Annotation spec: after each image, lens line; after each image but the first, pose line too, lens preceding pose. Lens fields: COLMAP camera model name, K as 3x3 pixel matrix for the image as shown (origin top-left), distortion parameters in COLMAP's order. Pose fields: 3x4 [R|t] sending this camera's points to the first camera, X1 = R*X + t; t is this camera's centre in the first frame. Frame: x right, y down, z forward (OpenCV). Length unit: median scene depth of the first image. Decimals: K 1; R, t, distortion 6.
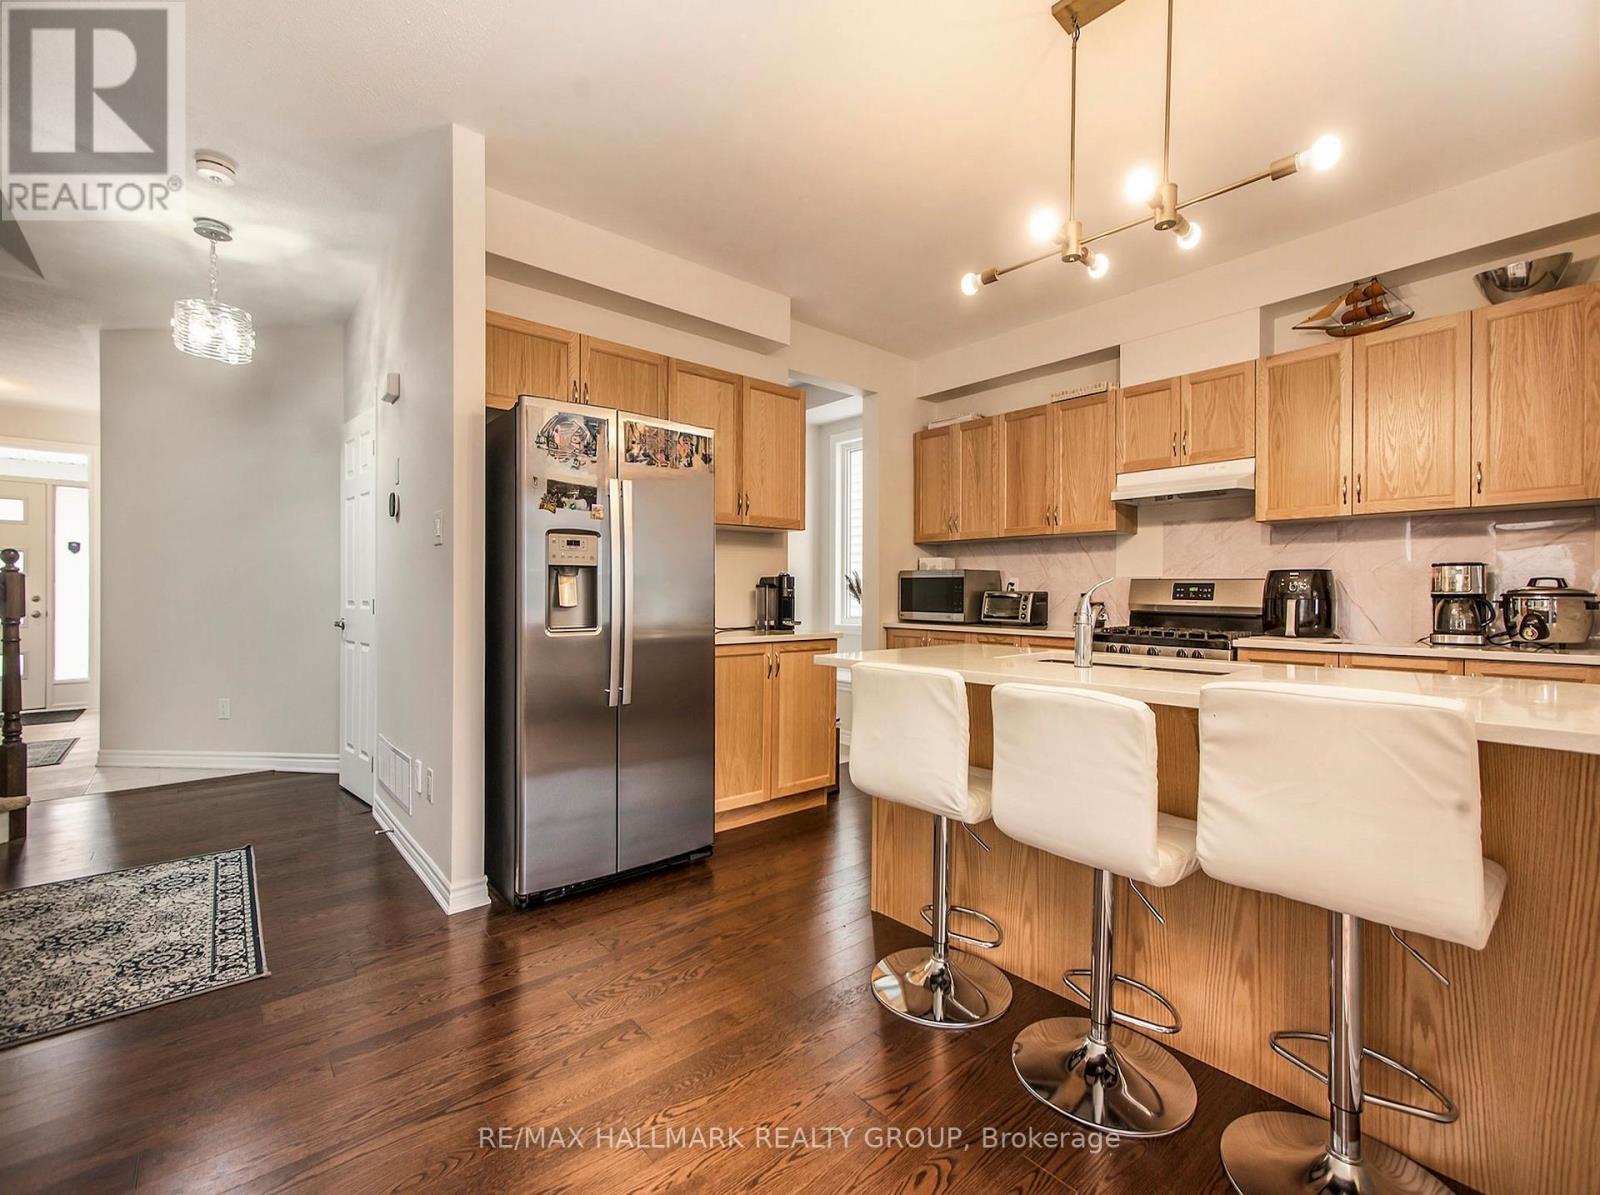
lens RADIAL K [[700.1, 0, 800.2], [0, 700.1, 604.1], [0, 0, 1]] dist [0.001499, 0.000163]
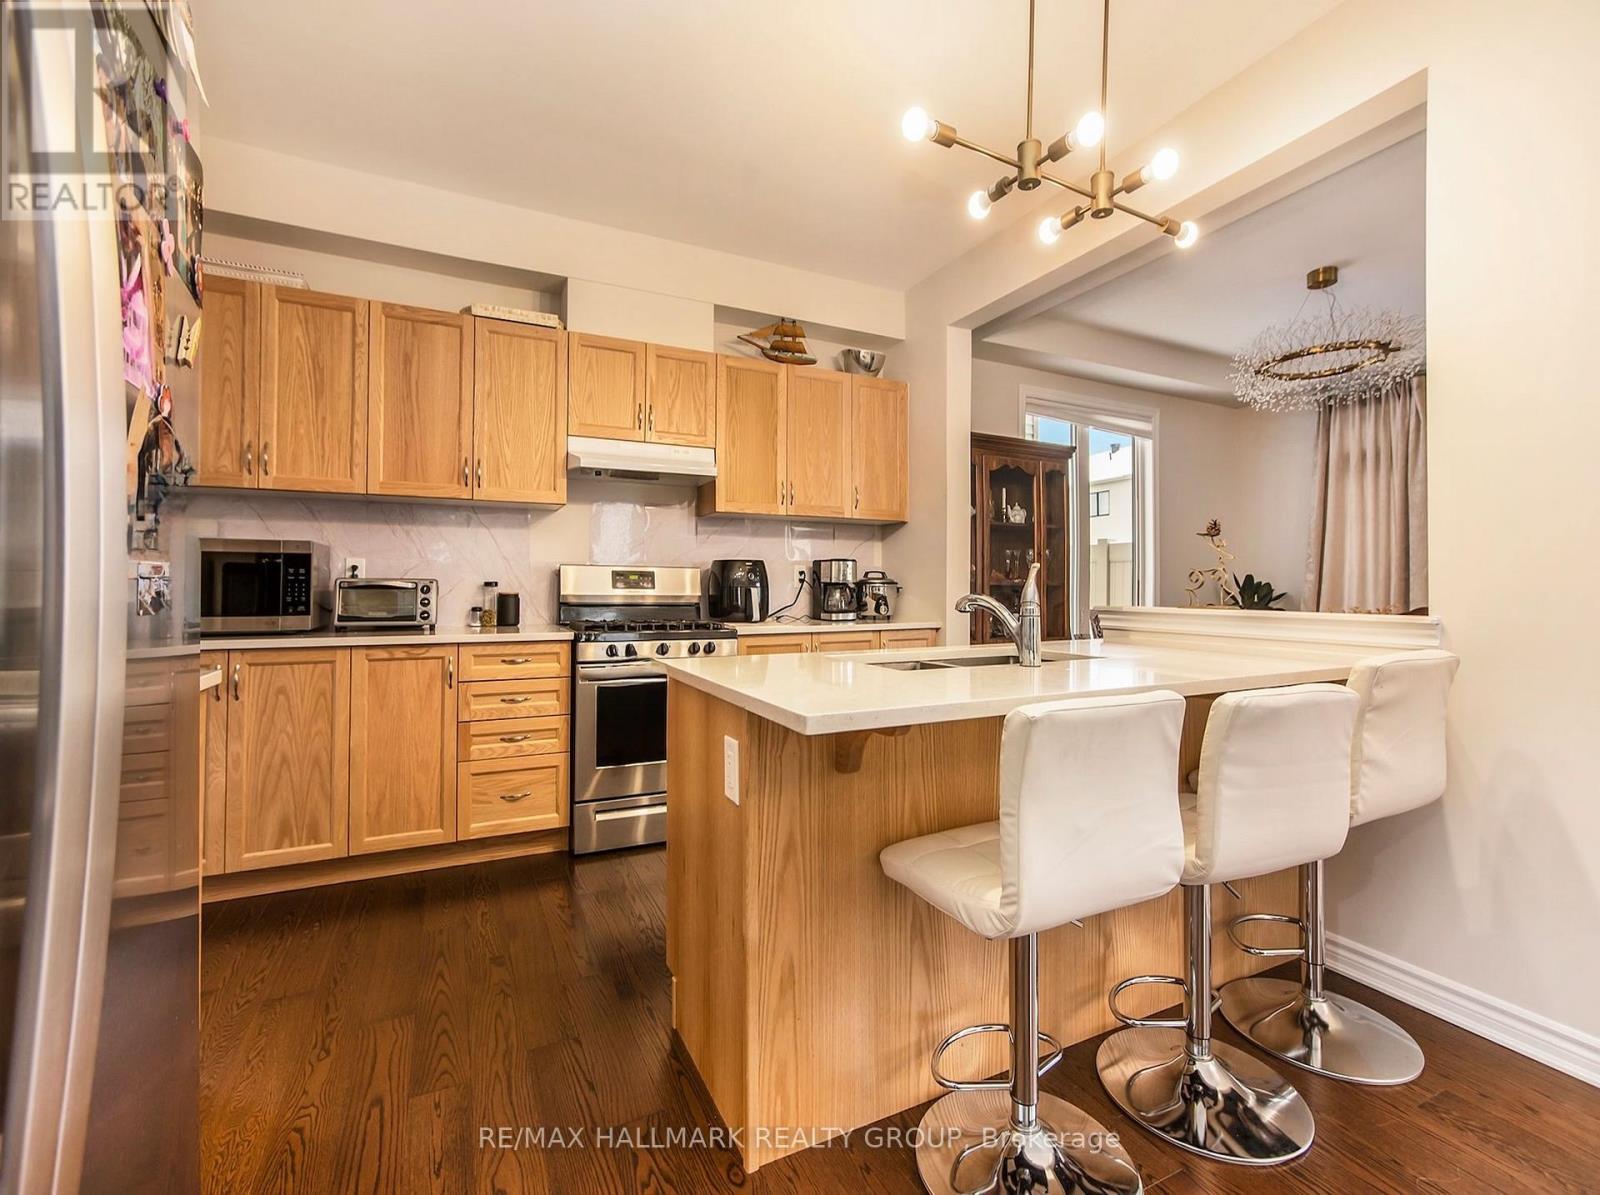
lens RADIAL K [[700.1, 0, 796.9], [0, 700.1, 584.3], [0, 0, 1]] dist [0.001499, 0.000163]
pose [[0.257534, 0.004611, 0.966258, -0.283214], [0.017992, 0.999792, -0.009566, 0.000033], [-0.966102, 0.019849, 0.257397, 0.574222]]
